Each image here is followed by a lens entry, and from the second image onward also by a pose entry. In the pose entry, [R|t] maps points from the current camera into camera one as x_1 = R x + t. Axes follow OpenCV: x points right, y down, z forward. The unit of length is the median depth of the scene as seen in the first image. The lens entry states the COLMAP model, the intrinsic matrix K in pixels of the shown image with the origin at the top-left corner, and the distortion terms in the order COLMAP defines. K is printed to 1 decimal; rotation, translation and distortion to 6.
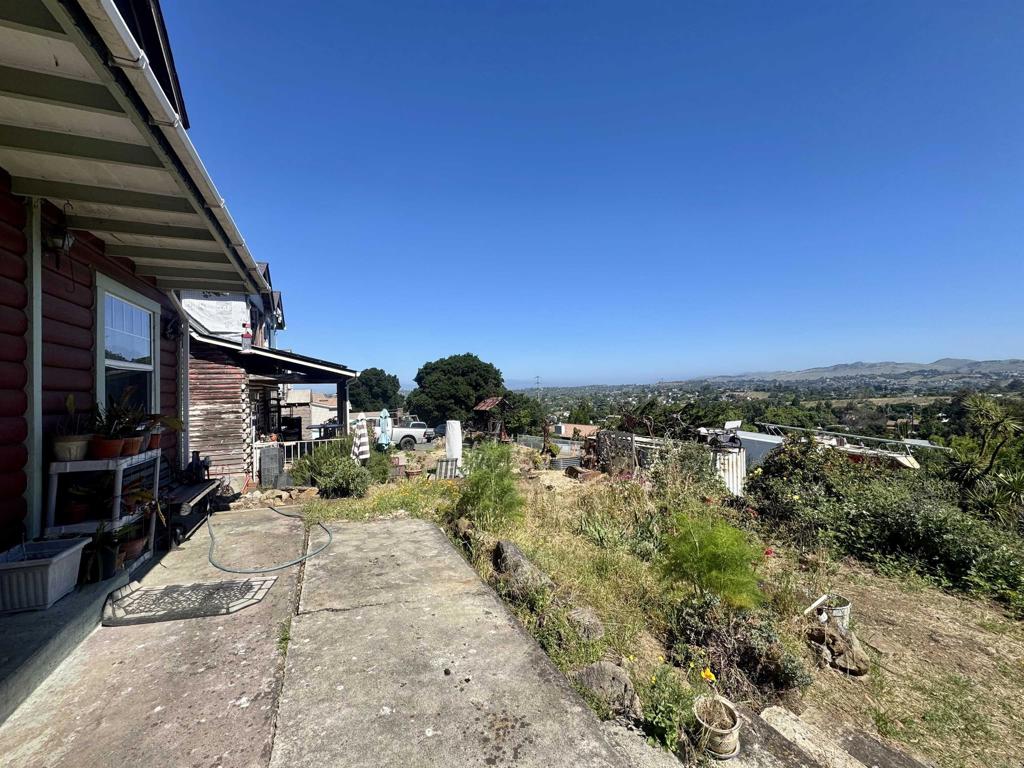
lens RADIAL K [[411.6, 0, 508.6], [0, 411.6, 381.8], [0, 0, 1]] dist [-0.003577, 0.000553]
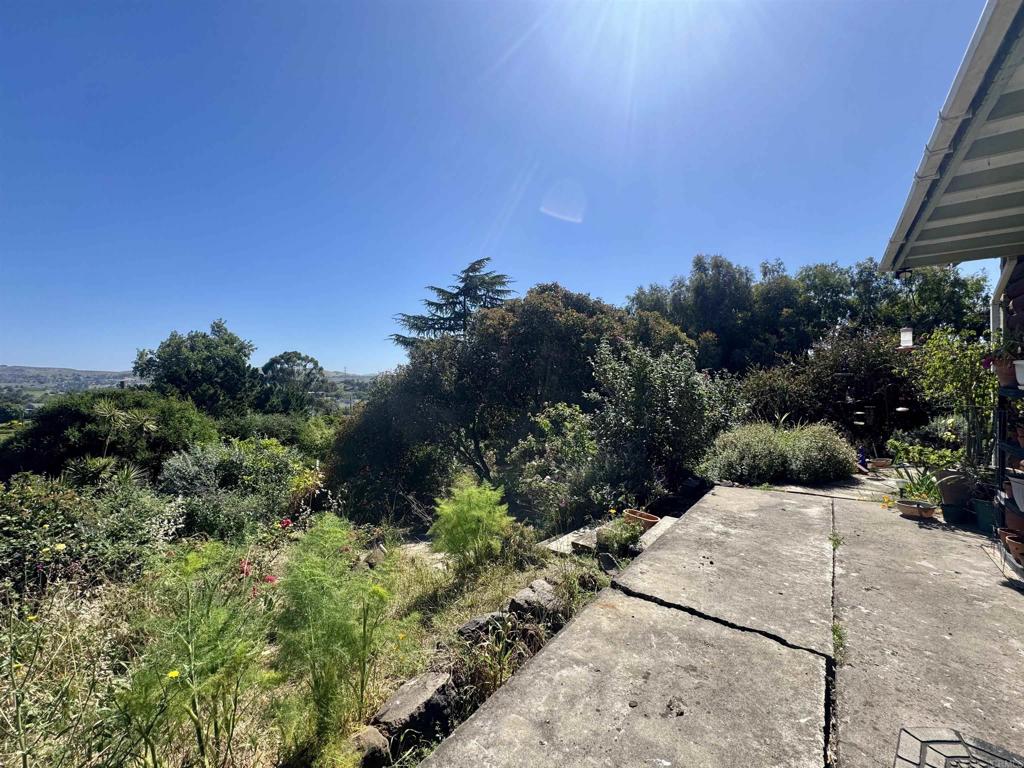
lens RADIAL K [[411.6, 0, 511.6], [0, 411.6, 388.7], [0, 0, 1]] dist [-0.003577, 0.000553]
pose [[-0.478056, 0.008628, 0.878287, -0.342247], [0.005590, 0.999961, -0.006781, 0.013719], [-0.878311, 0.001668, -0.478086, 0.709022]]
